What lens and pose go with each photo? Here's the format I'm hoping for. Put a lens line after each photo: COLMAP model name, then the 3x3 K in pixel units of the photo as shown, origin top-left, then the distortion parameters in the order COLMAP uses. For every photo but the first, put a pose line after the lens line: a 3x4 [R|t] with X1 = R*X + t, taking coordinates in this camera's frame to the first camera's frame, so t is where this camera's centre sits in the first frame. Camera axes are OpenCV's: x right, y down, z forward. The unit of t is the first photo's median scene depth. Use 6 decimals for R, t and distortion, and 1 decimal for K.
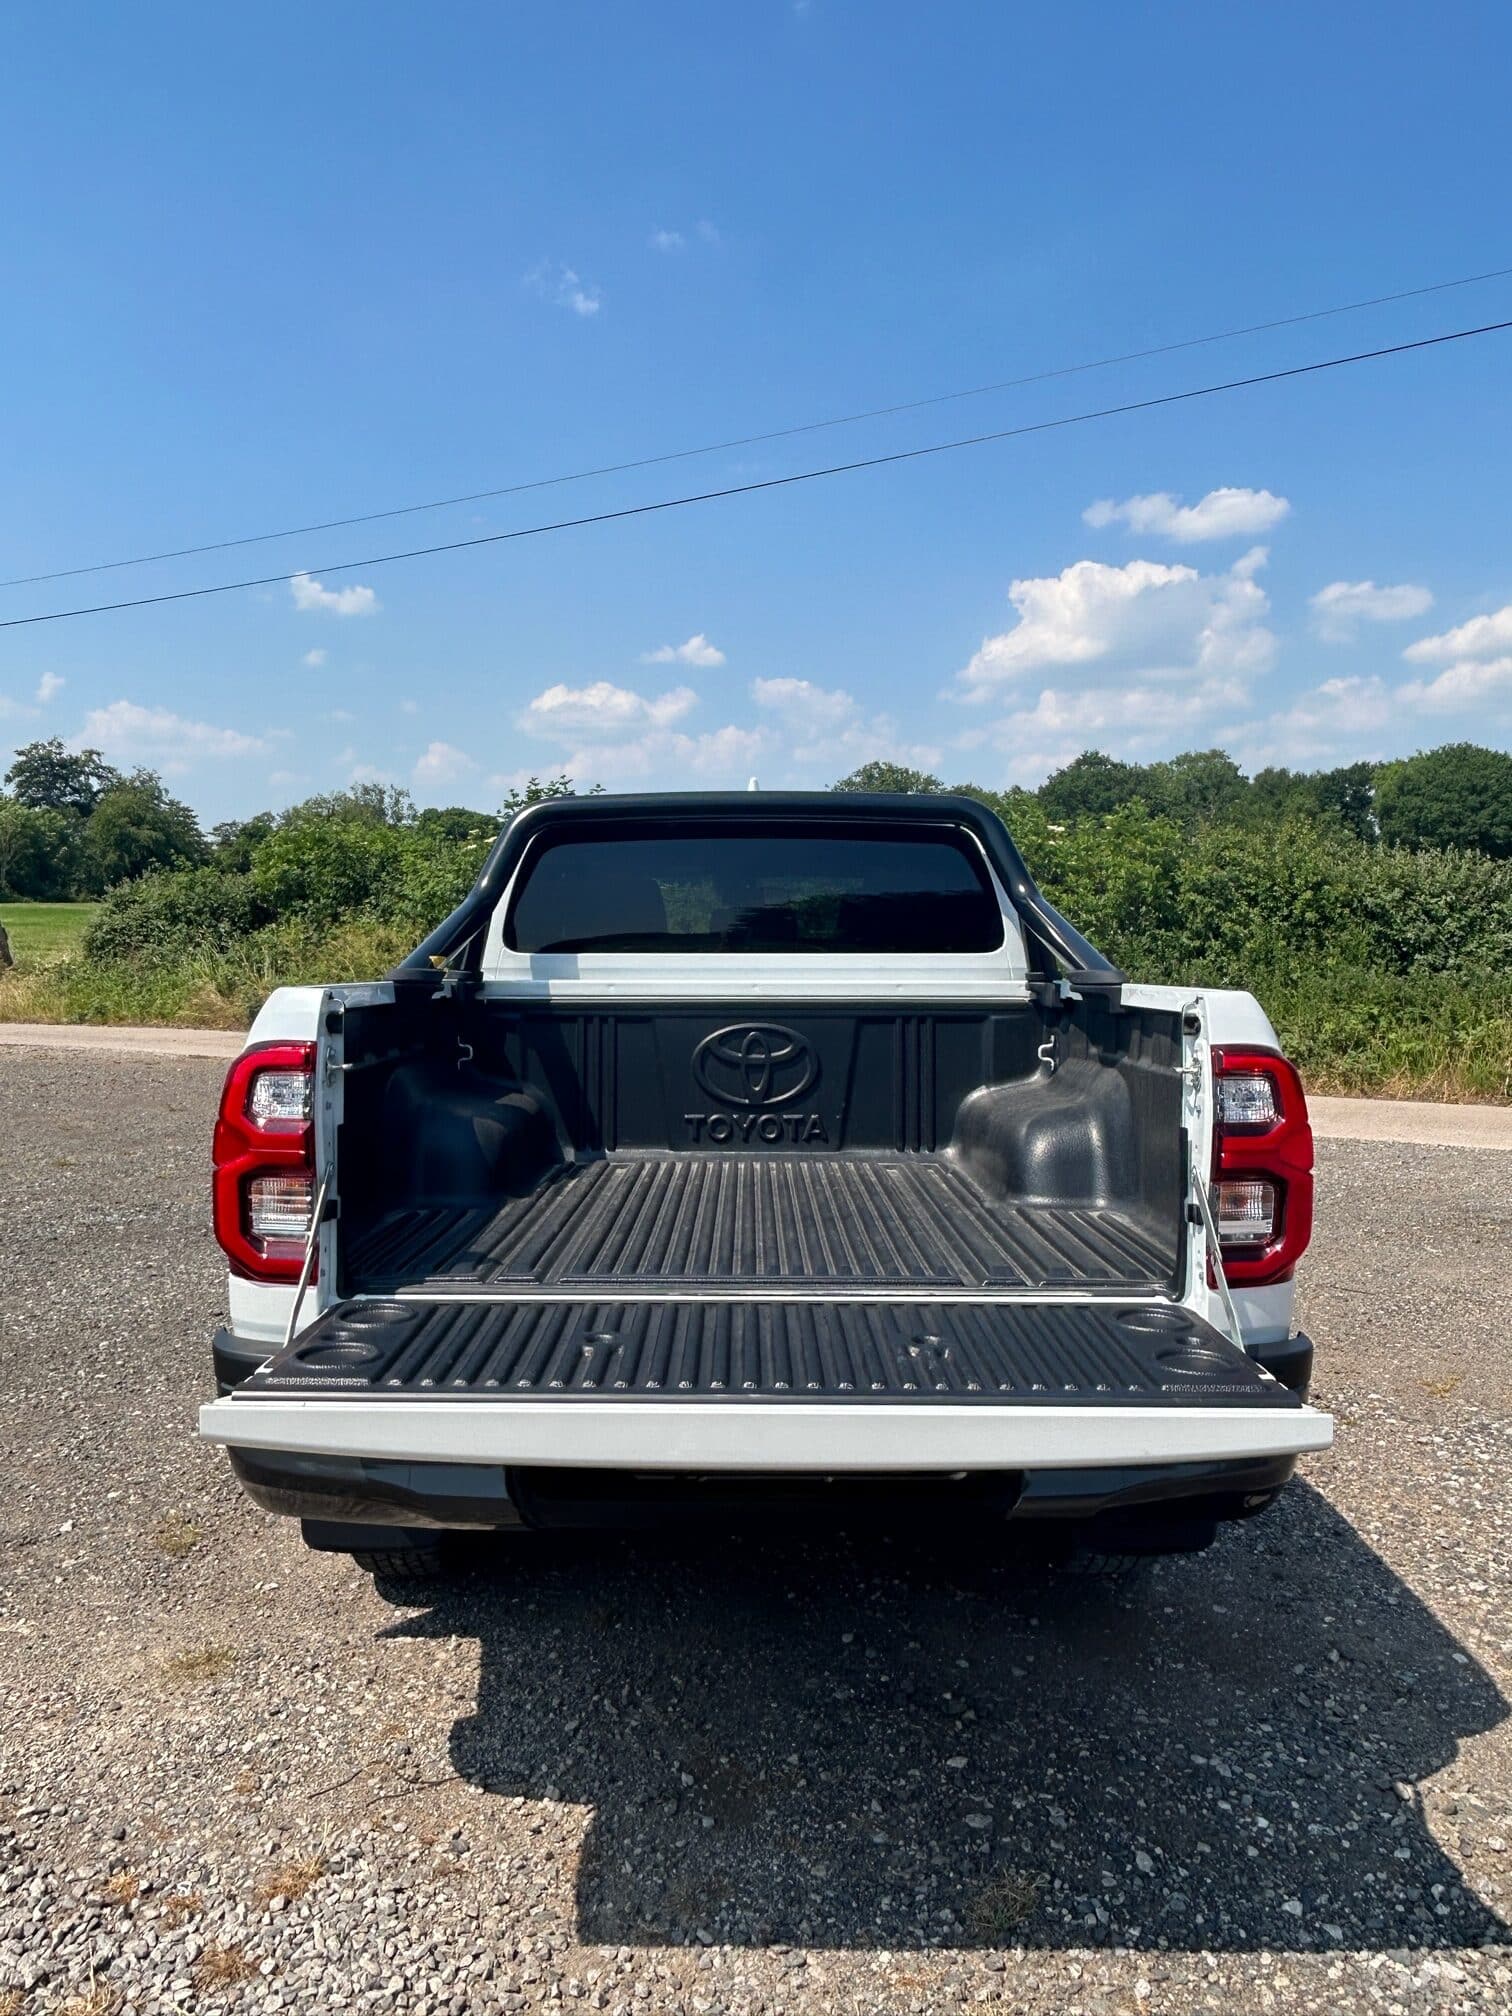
lens RADIAL K [[1487.0, 0, 749.9], [0, 1487.0, 978.7], [0, 0, 1]] dist [0.011079, -0.023622]
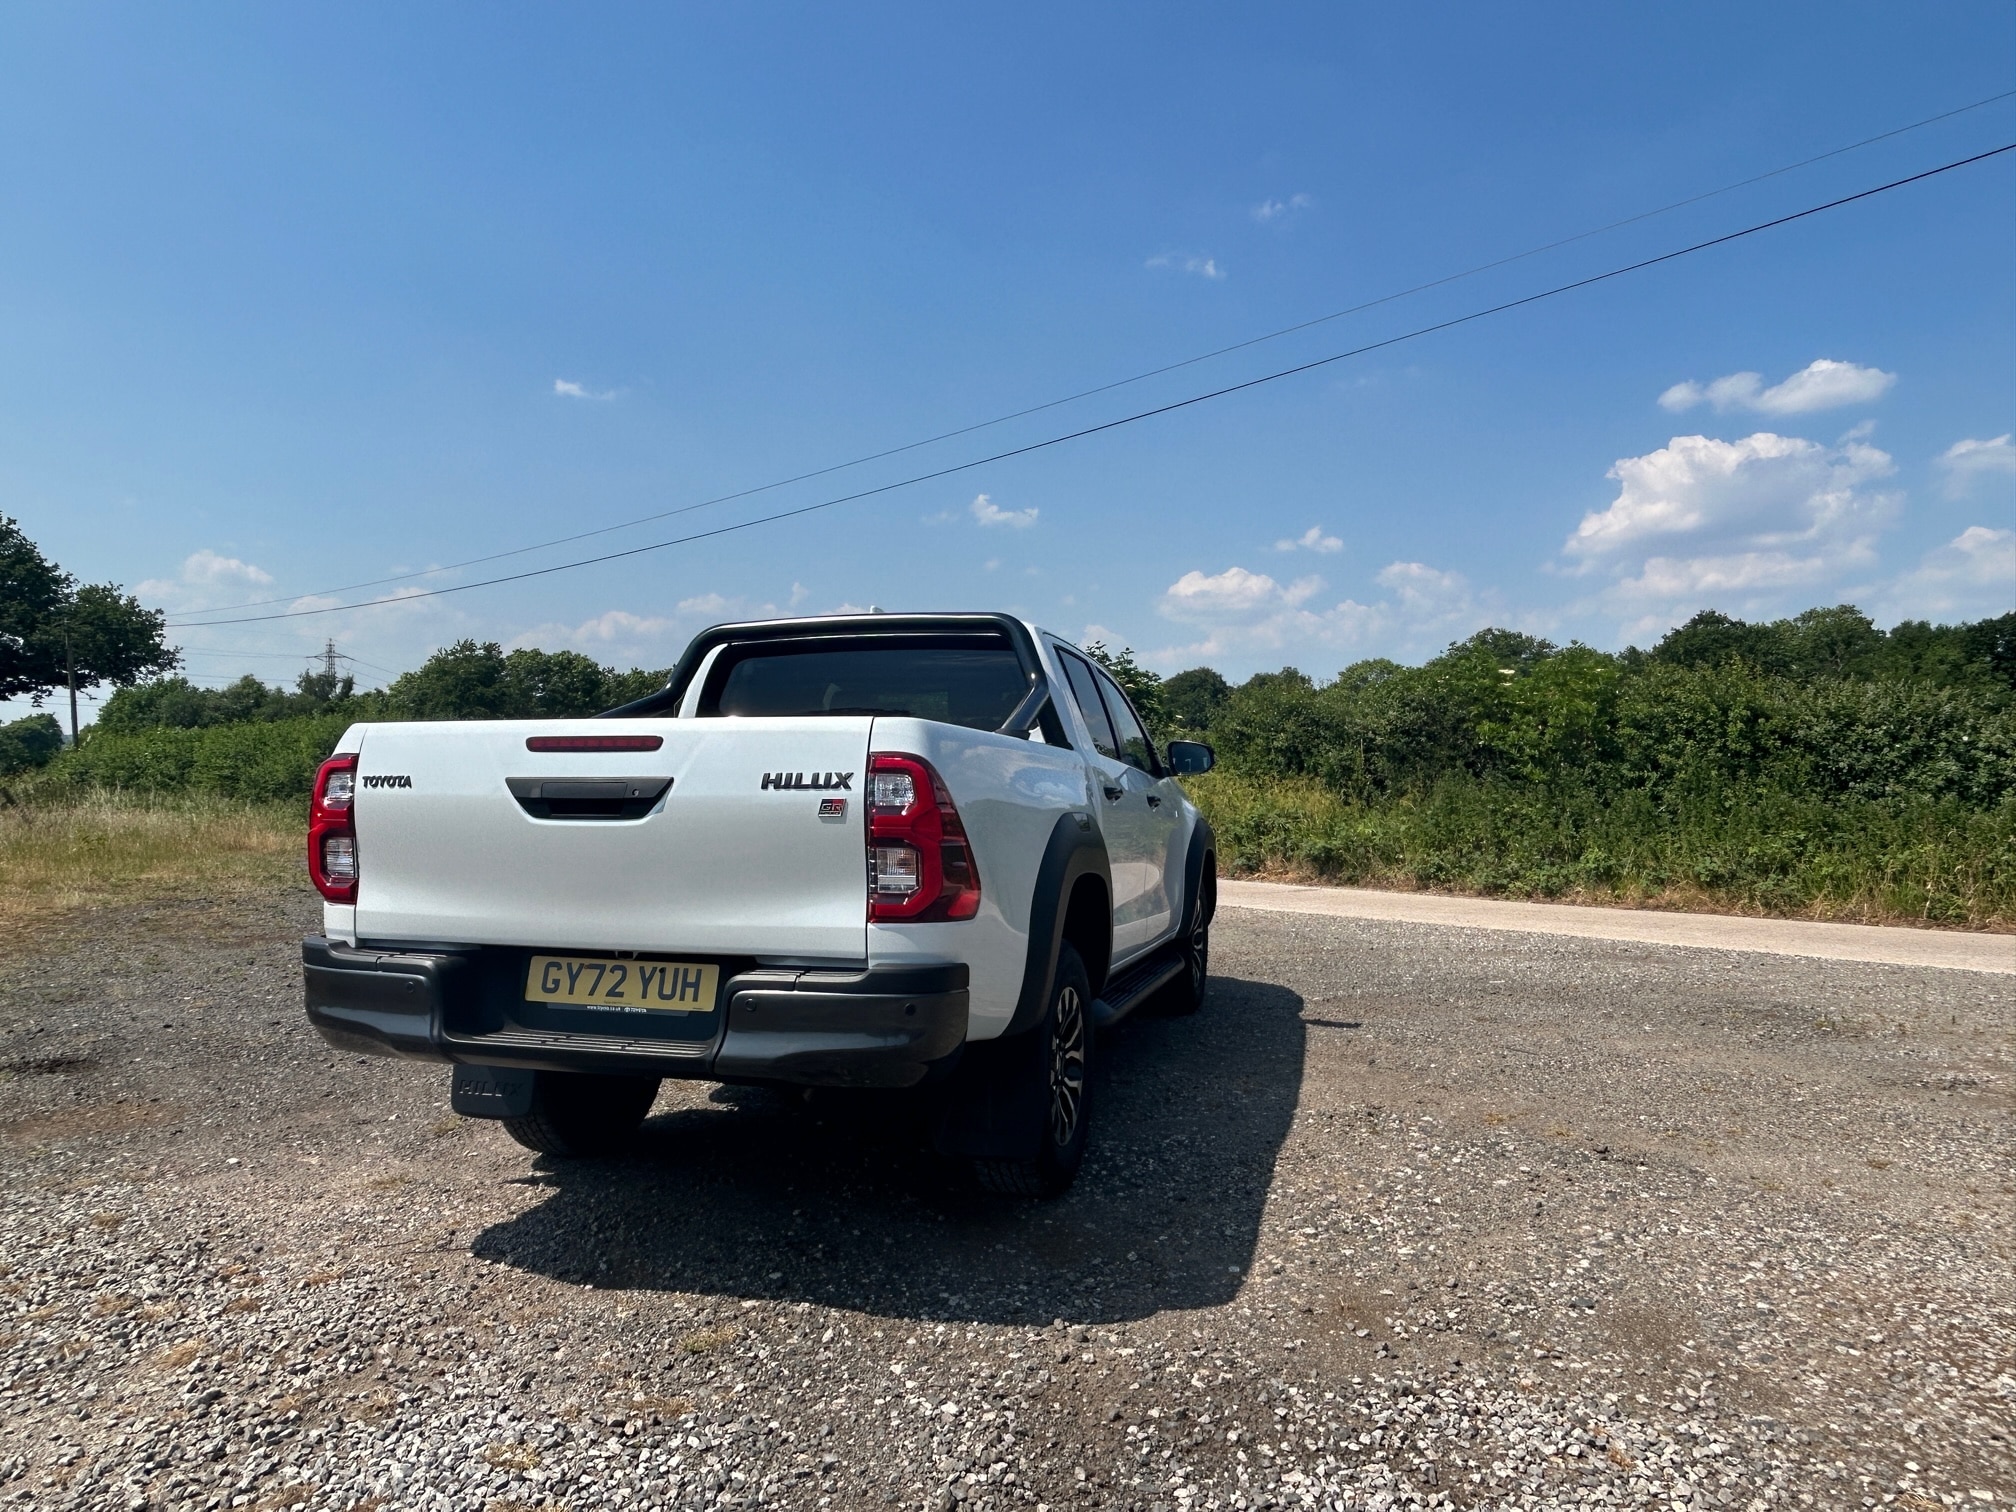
lens RADIAL K [[1312.4, 0, 1012.1], [0, 1312.4, 721.7], [0, 0, 1]] dist [-0.000322, -0.001548]
pose [[0.960250, -0.014912, -0.278744, 0.528436], [-0.008279, 0.996611, -0.081837, 0.077701], [0.279019, 0.080892, 0.956872, -0.124481]]
